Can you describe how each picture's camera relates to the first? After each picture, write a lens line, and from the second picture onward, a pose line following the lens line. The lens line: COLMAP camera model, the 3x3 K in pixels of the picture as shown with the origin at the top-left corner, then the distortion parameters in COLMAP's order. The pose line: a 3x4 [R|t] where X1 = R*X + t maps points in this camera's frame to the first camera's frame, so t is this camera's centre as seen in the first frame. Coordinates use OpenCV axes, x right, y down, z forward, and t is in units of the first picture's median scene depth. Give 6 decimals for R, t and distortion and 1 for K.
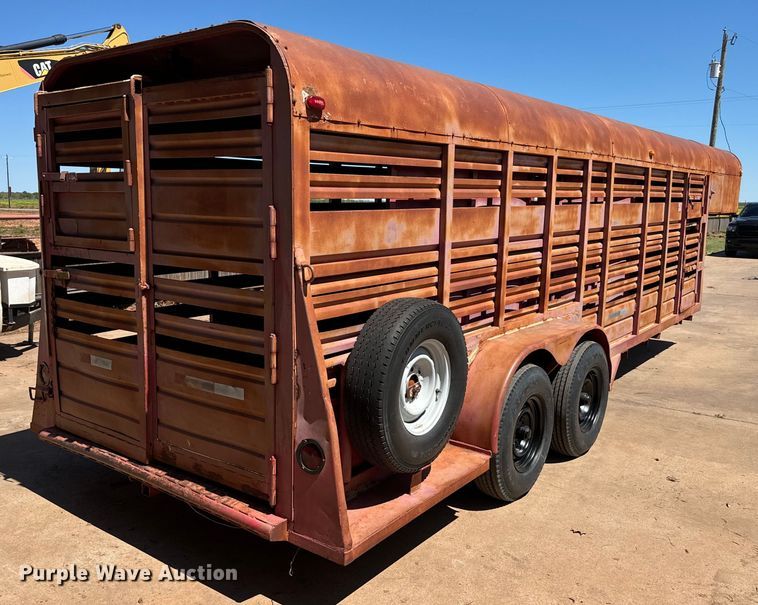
lens RADIAL K [[674.3, 0, 358.6], [0, 674.3, 285.0], [0, 0, 1]] dist [0.092952, -0.042297]
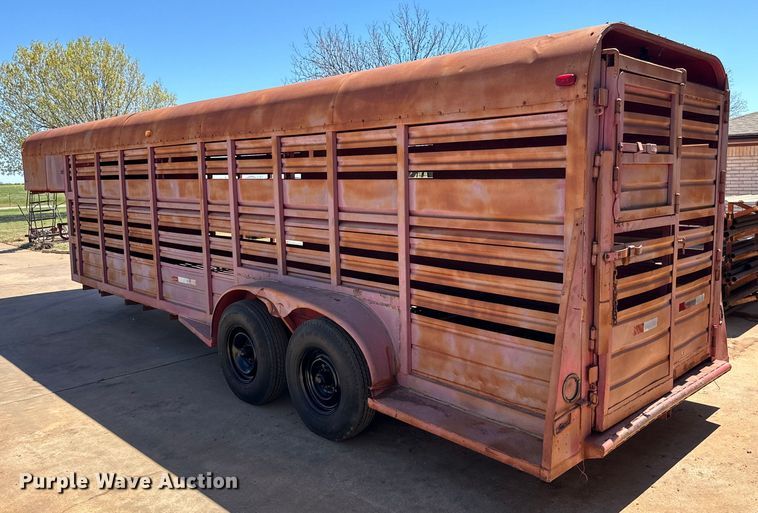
lens RADIAL K [[604.3, 0, 376.6], [0, 604.3, 240.6], [0, 0, 1]] dist [0.035842, 0.003371]
pose [[0.142240, -0.115463, 0.983075, -1.542649], [0.142444, 0.985223, 0.095105, -0.188005], [-0.979529, 0.126505, 0.156585, 1.432917]]
